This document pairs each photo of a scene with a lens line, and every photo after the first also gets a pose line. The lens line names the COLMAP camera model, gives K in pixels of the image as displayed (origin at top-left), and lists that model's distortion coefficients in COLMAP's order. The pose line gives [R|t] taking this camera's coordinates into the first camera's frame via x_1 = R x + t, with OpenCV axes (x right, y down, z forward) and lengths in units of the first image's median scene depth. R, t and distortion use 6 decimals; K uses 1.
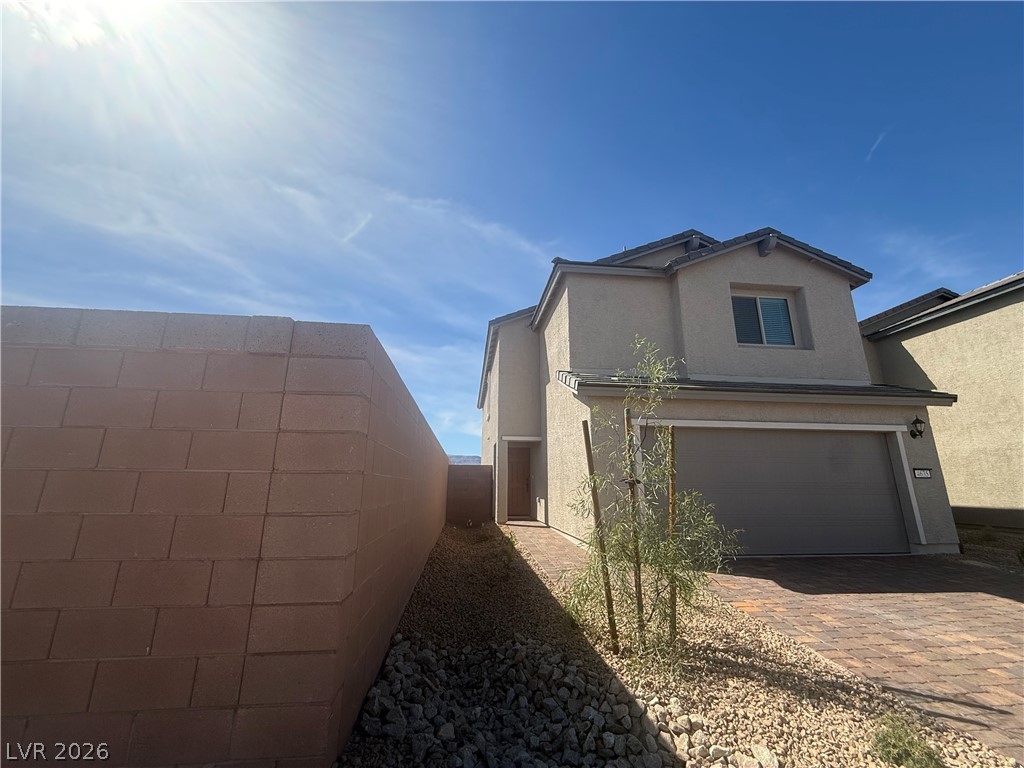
lens RADIAL K [[411.9, 0, 506.4], [0, 411.9, 382.1], [0, 0, 1]] dist [-0.000504, -0.000053]
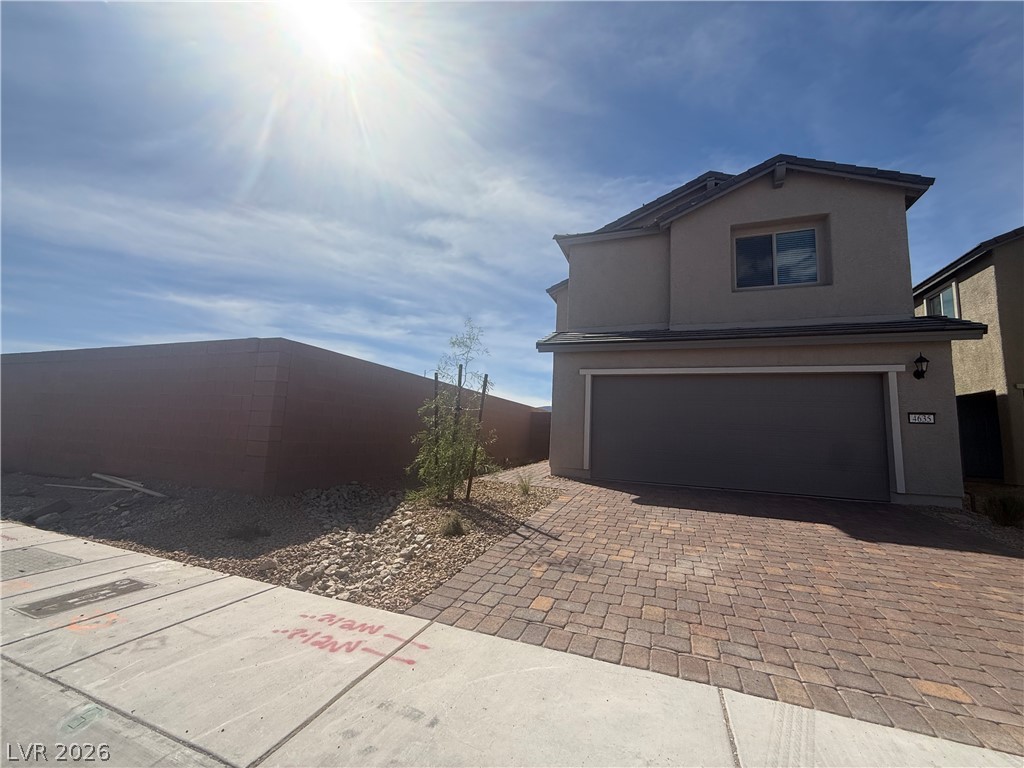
lens RADIAL K [[411.9, 0, 506.4], [0, 411.9, 382.1], [0, 0, 1]] dist [-0.000504, -0.000053]
pose [[0.890882, -0.025766, -0.453503, 0.506687], [0.073177, 0.993490, 0.087305, 0.002244], [0.448301, -0.110965, 0.886968, -0.142337]]
